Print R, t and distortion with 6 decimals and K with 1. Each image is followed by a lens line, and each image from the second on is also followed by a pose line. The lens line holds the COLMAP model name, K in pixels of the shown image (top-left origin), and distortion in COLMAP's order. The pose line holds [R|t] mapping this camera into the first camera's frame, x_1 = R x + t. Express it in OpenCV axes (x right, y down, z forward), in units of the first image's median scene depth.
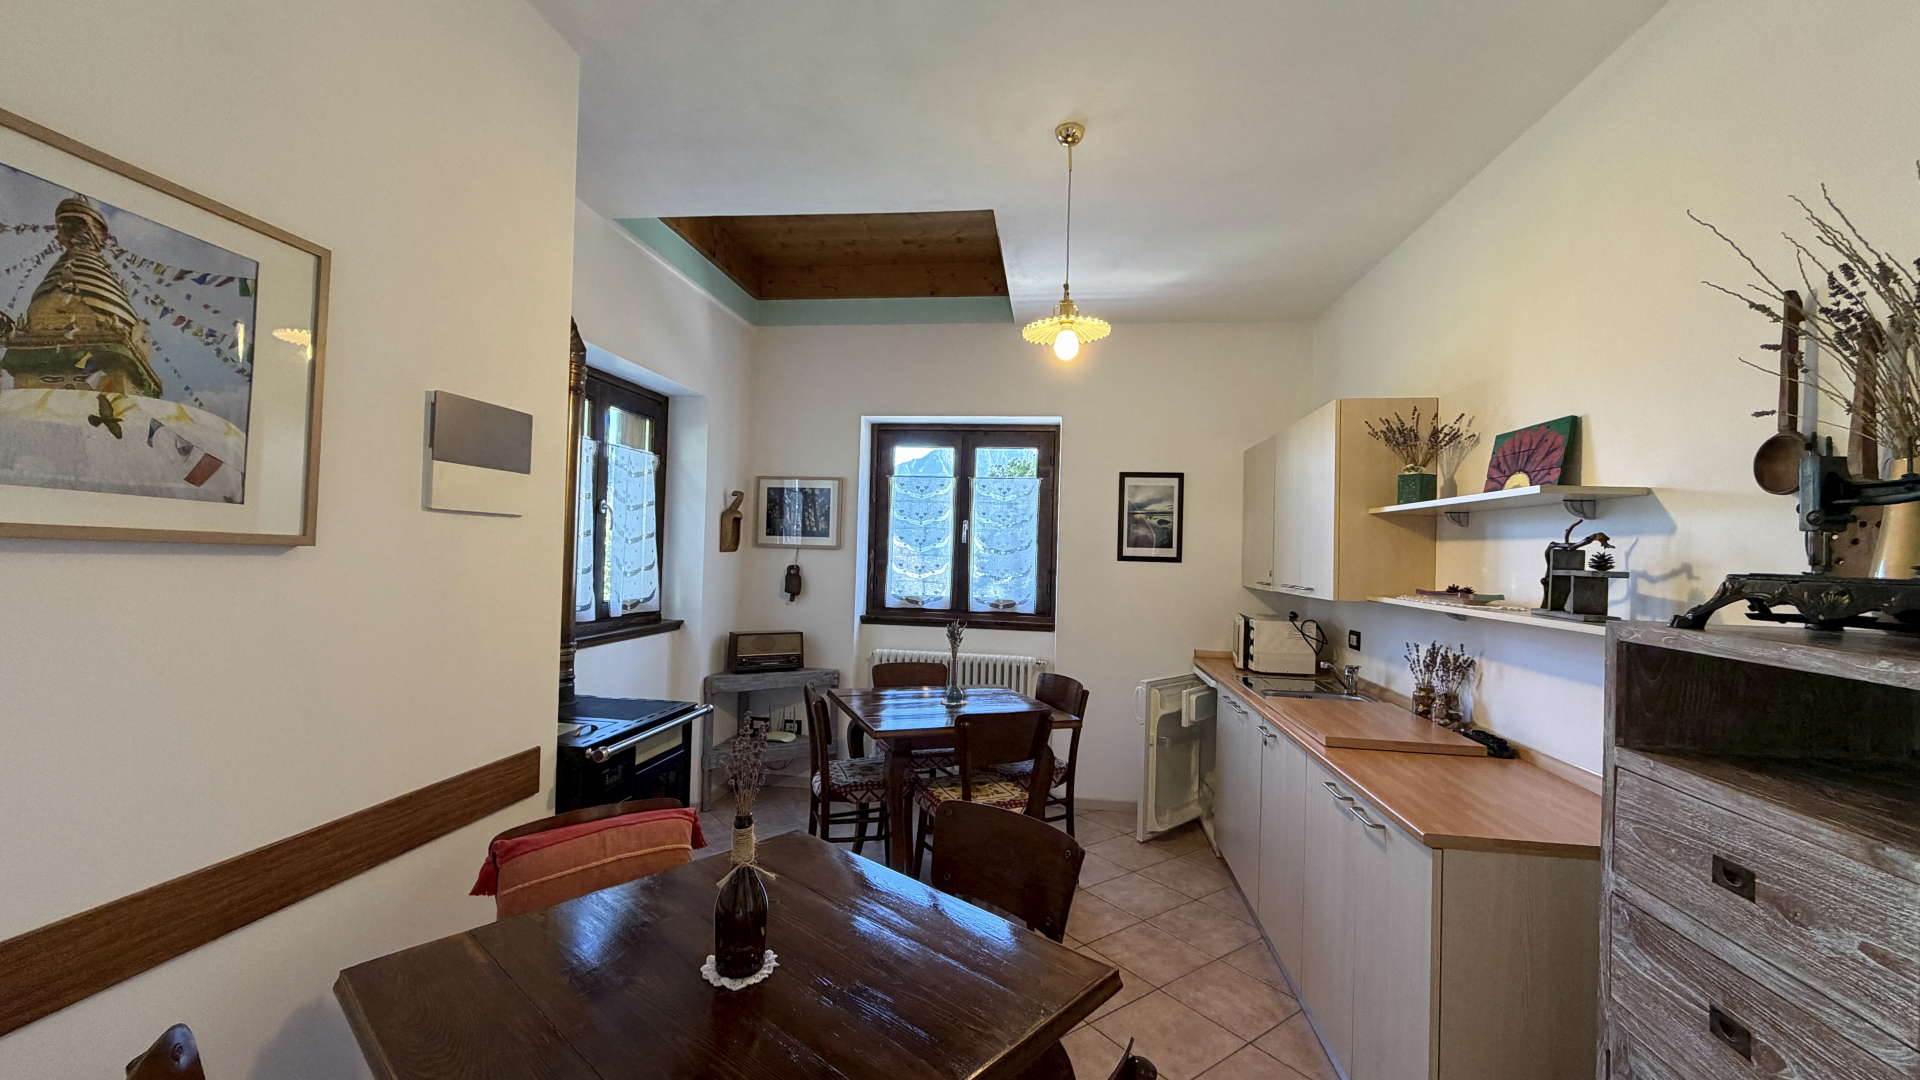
lens RADIAL K [[761.0, 0, 956.1], [0, 761.0, 543.3], [0, 0, 1]] dist [0.001900, -0.000139]
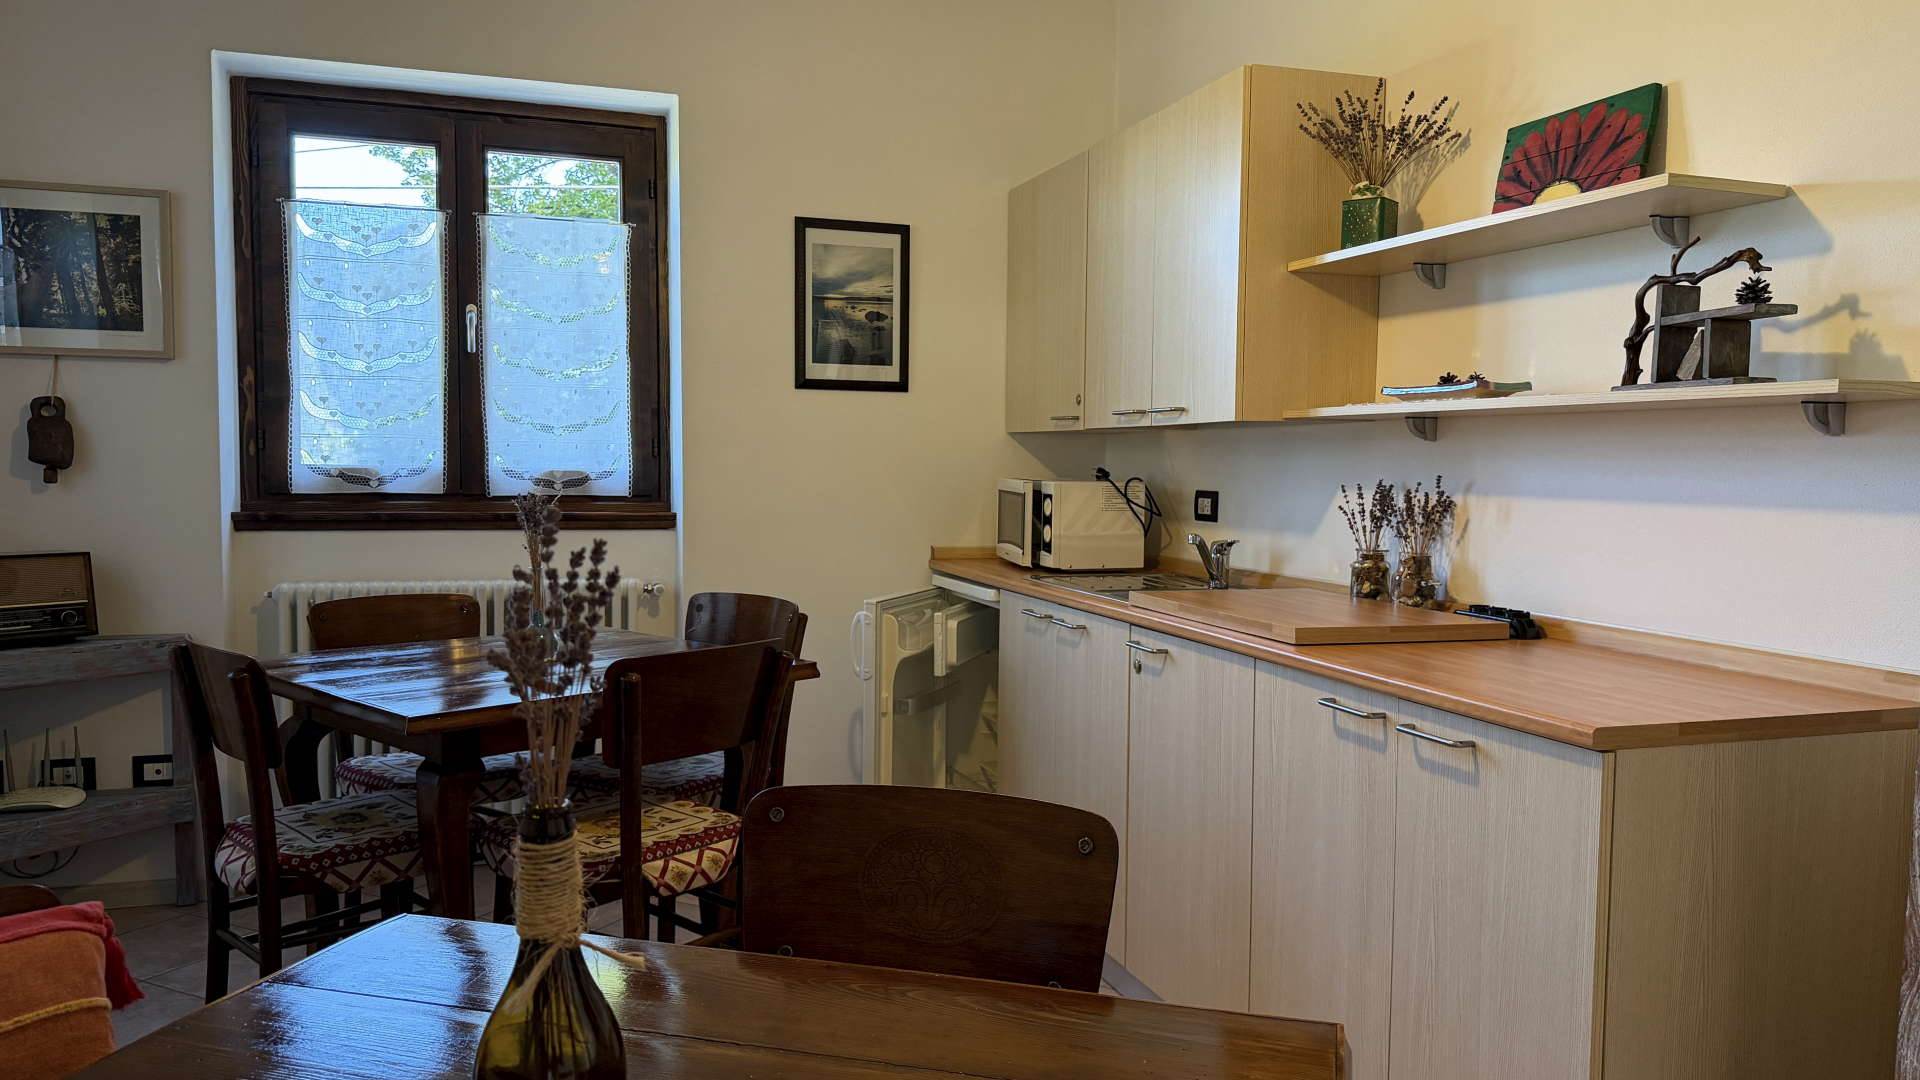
lens RADIAL K [[1340.4, 0, 957.3], [0, 1340.4, 548.1], [0, 0, 1]] dist [0.089418, -0.117237]
pose [[0.895713, -0.046469, 0.442197, -0.135331], [0.008196, 0.996080, 0.088073, 0.067603], [-0.444556, -0.075264, 0.892583, 0.135352]]
